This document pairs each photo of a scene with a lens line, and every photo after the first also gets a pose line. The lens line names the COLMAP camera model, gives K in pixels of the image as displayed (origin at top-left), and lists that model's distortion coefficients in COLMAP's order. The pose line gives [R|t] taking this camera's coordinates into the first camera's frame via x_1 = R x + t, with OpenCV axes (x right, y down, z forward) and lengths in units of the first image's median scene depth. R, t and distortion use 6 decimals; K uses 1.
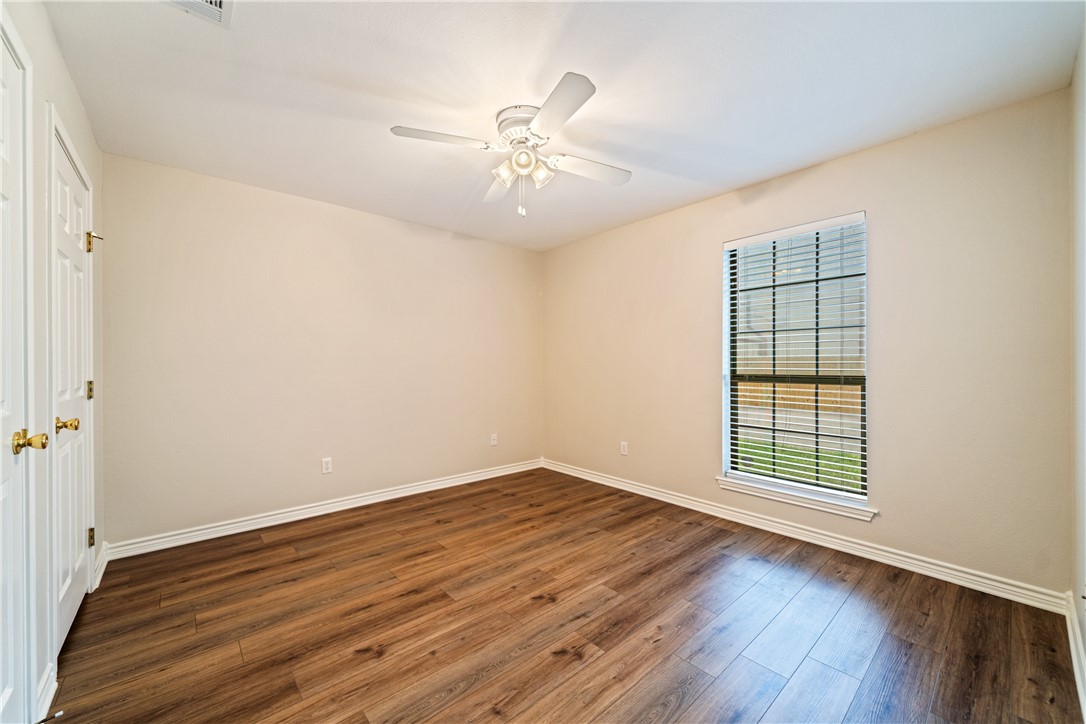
lens RADIAL K [[404.5, 0, 543.0], [0, 404.5, 373.0], [0, 0, 1]] dist [0.000096, -0.000011]
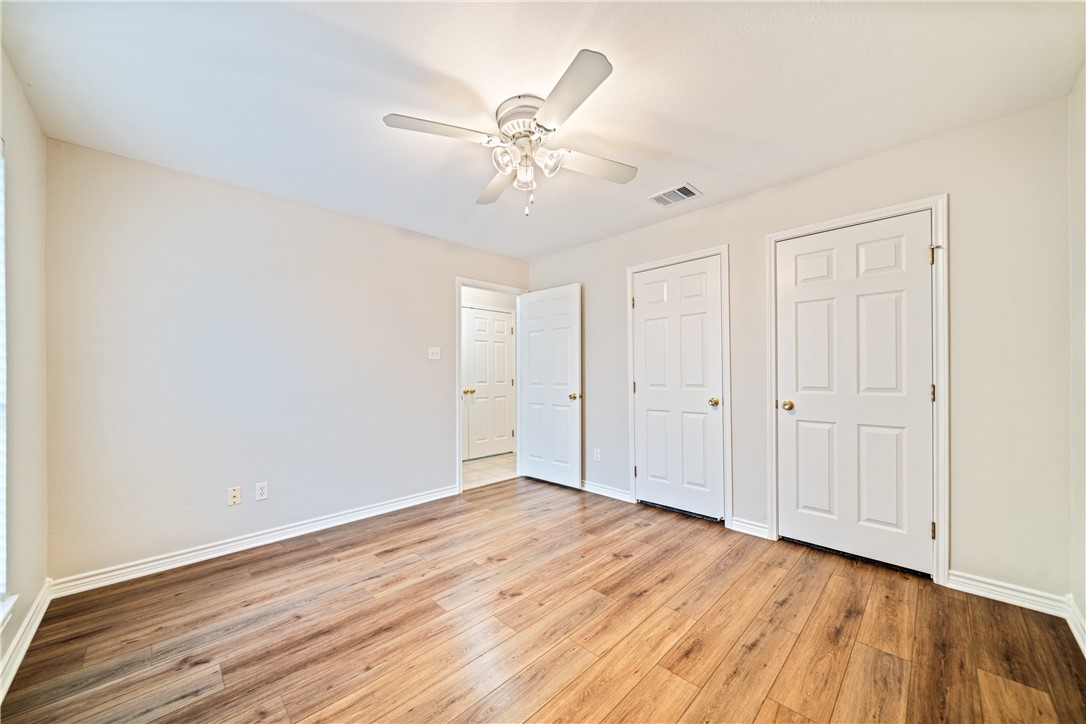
lens RADIAL K [[397.8, 0, 546.0], [0, 397.8, 366.5], [0, 0, 1]] dist [0.006665, -0.000072]
pose [[-0.997899, 0.009193, -0.064135, -0.029147], [0.009298, 0.999956, -0.001340, -0.037652], [0.064120, -0.001933, -0.997940, 2.007985]]
